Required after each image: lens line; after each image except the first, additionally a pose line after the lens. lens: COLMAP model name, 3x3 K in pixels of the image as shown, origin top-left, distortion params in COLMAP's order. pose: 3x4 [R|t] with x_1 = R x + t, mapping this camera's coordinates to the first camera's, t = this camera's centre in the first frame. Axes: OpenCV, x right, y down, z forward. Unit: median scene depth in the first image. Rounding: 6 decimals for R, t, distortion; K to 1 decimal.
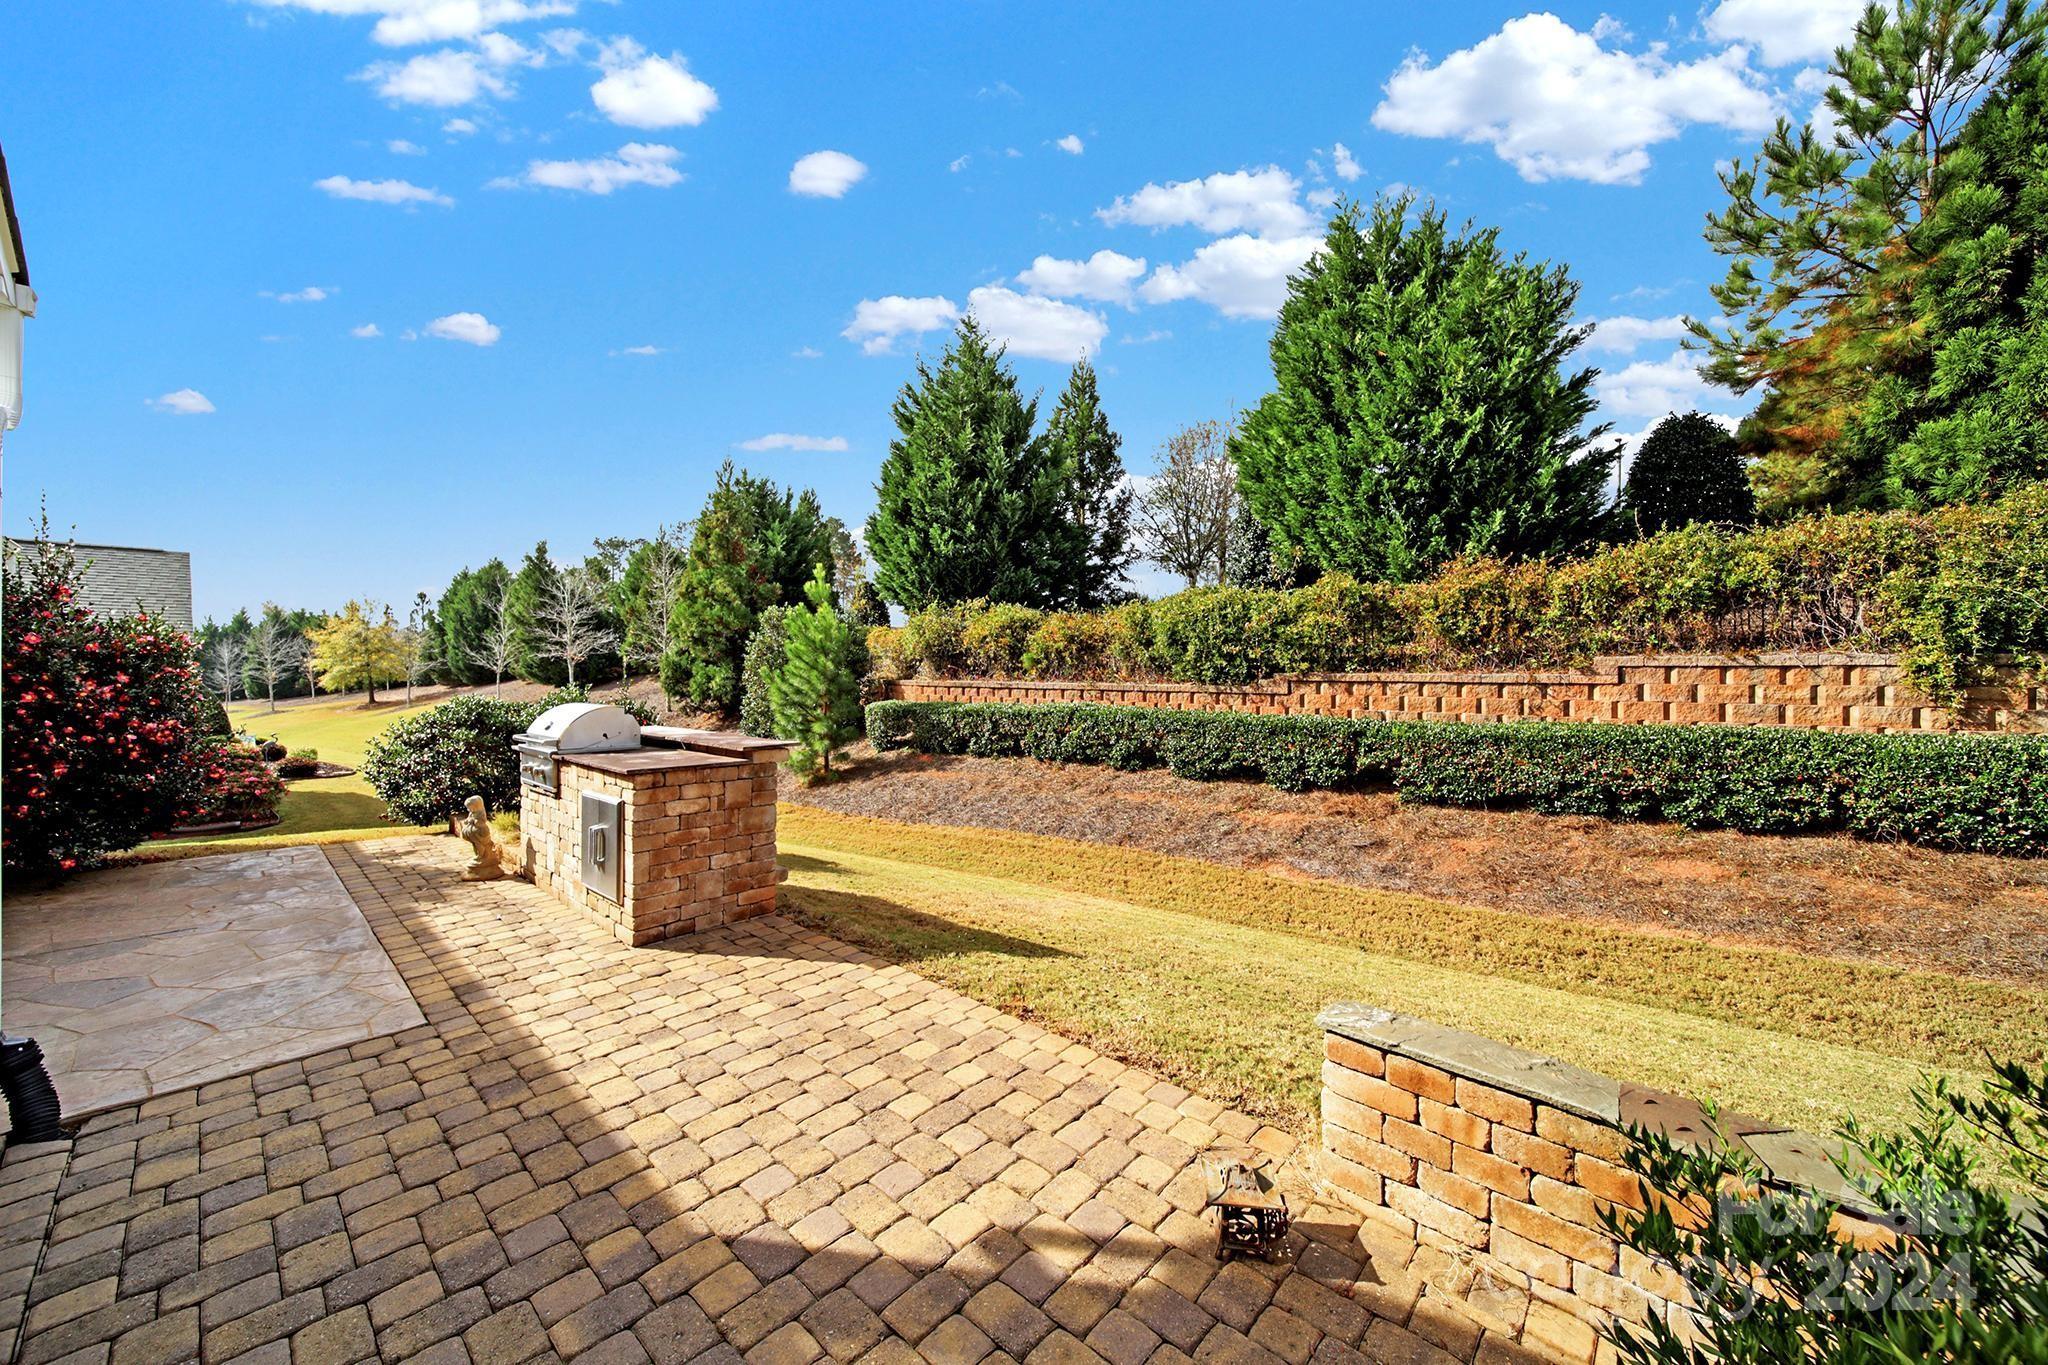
lens RADIAL K [[737.4, 0, 1019.9], [0, 737.4, 674.3], [0, 0, 1]] dist [-0.003530, -0.000077]
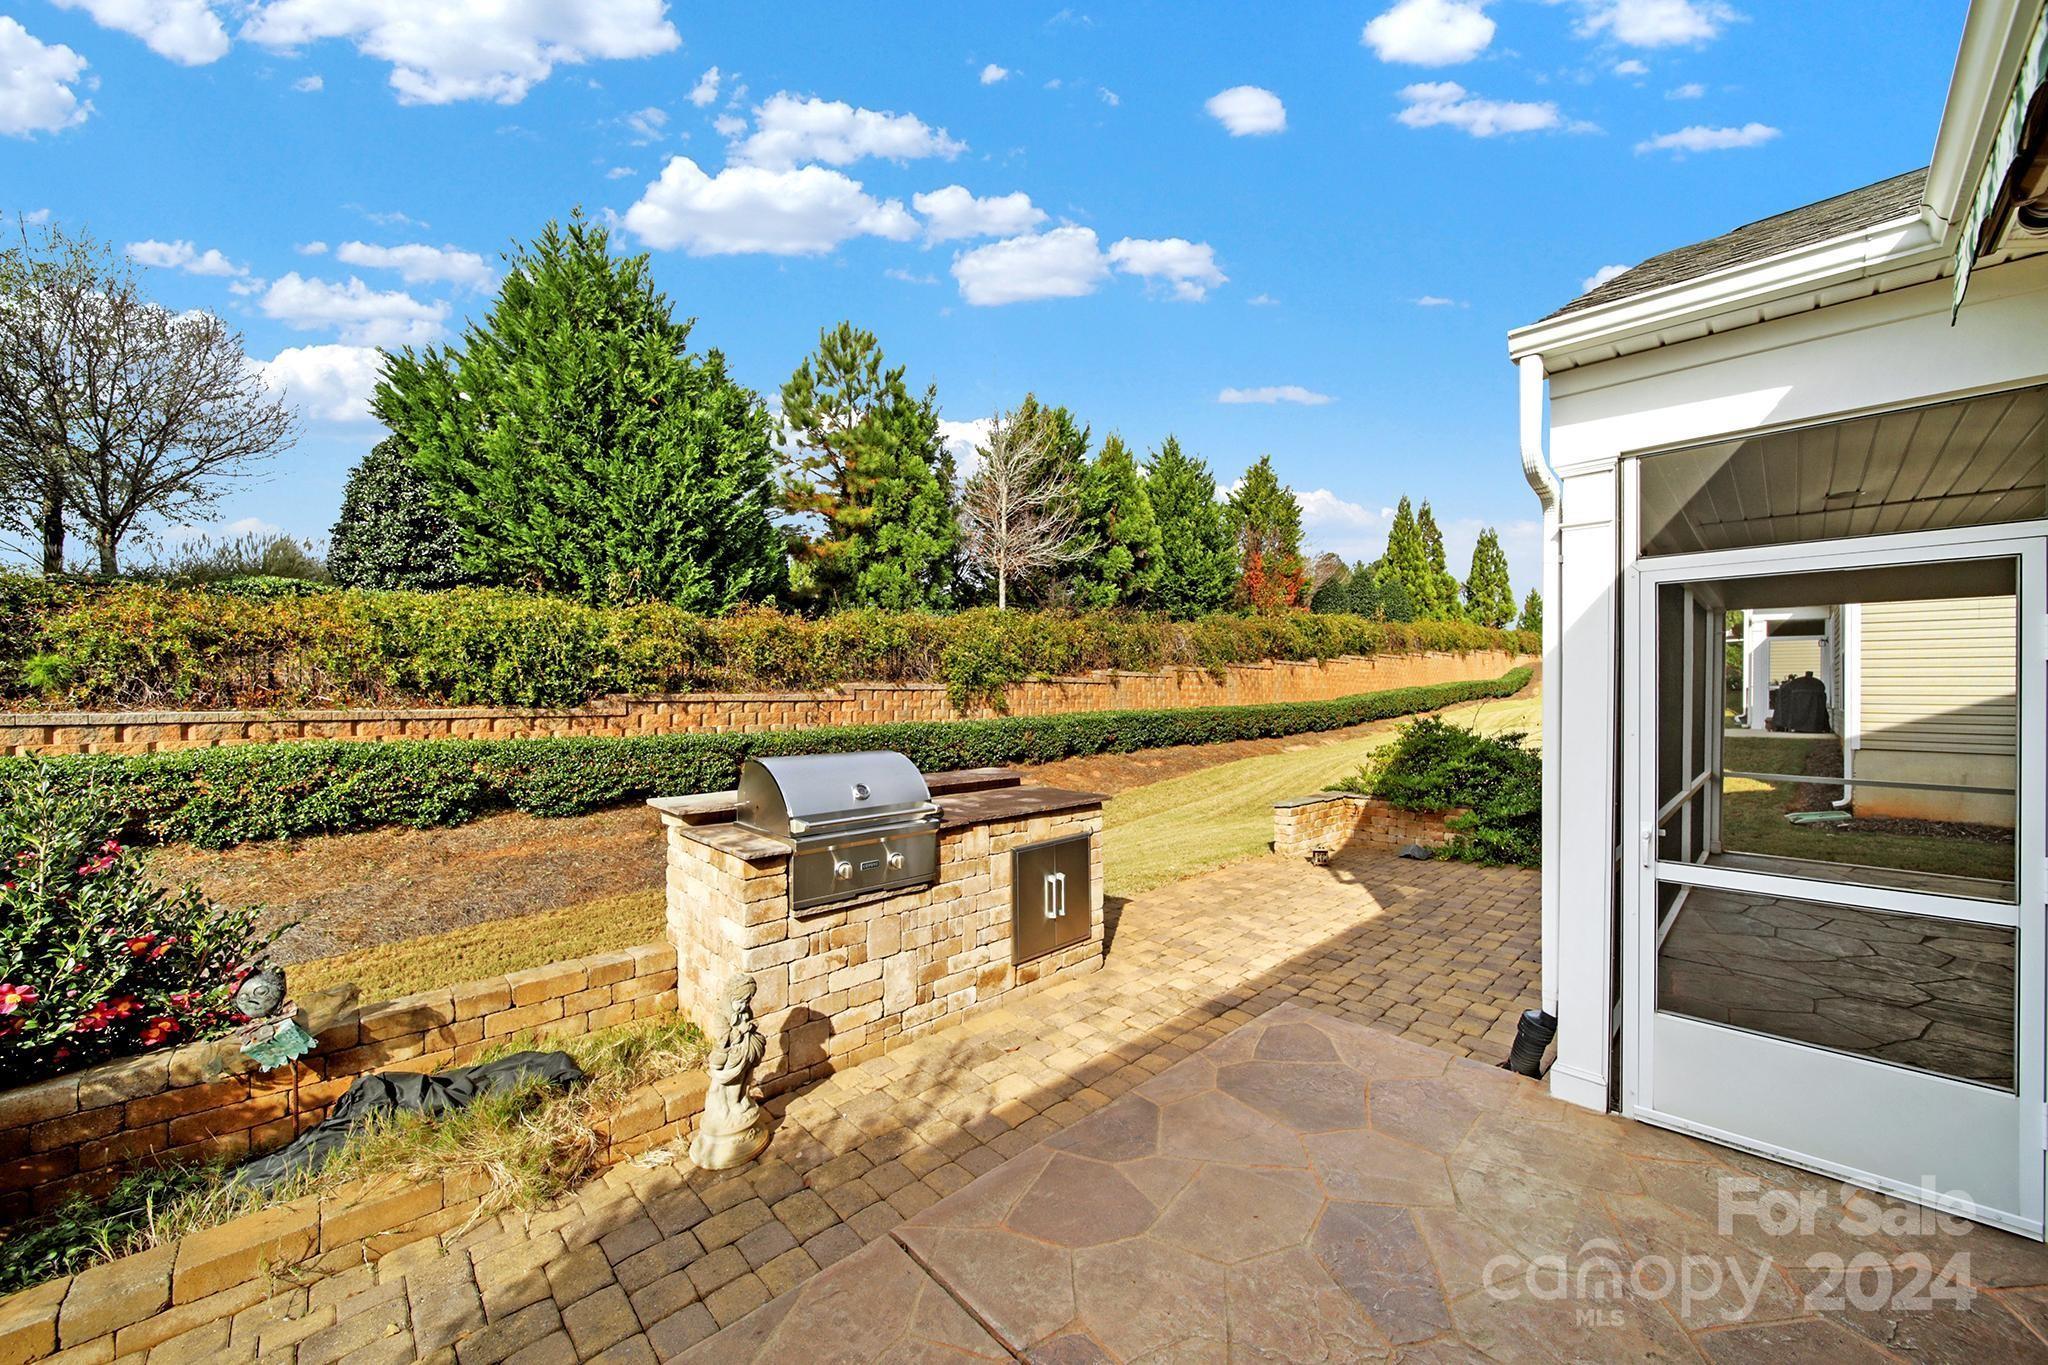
lens RADIAL K [[737.4, 0, 1018.9], [0, 737.4, 694.4], [0, 0, 1]] dist [-0.003530, -0.000077]
pose [[0.080645, -0.006762, 0.996720, -0.600069], [-0.000901, 0.999976, 0.006857, -0.008695], [-0.996742, -0.001451, 0.080637, 0.395480]]
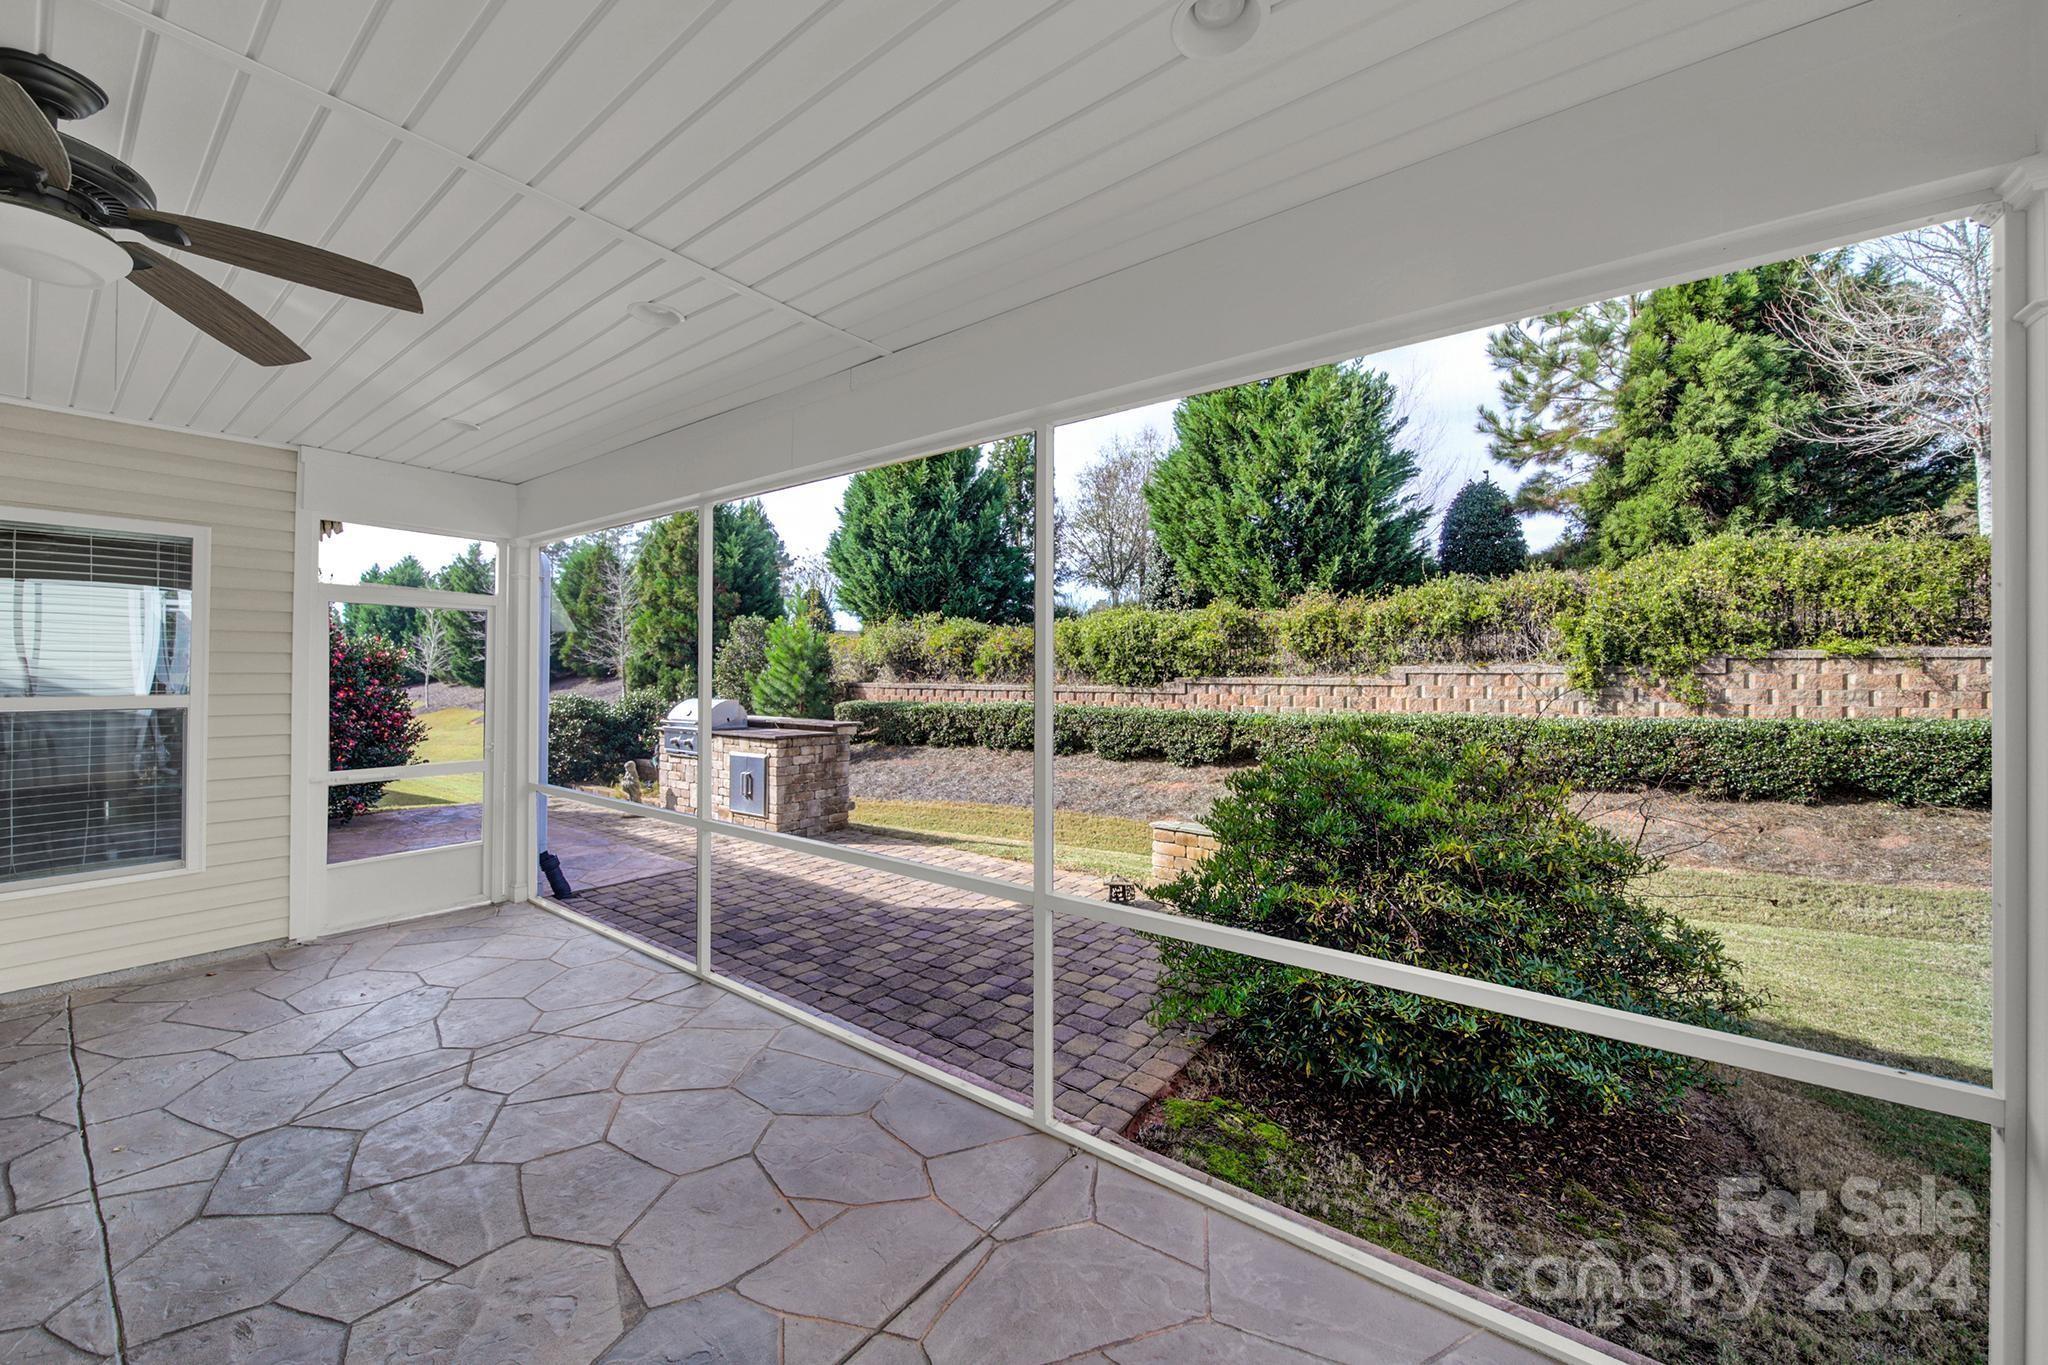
lens RADIAL K [[737.4, 0, 1007.2], [0, 737.4, 671.3], [0, 0, 1]] dist [-0.003530, -0.000077]
pose [[0.996901, 0.001227, 0.078652, -0.051933], [-0.000620, 0.999970, -0.007736, -0.002298], [-0.078659, 0.007663, 0.996872, -0.279034]]
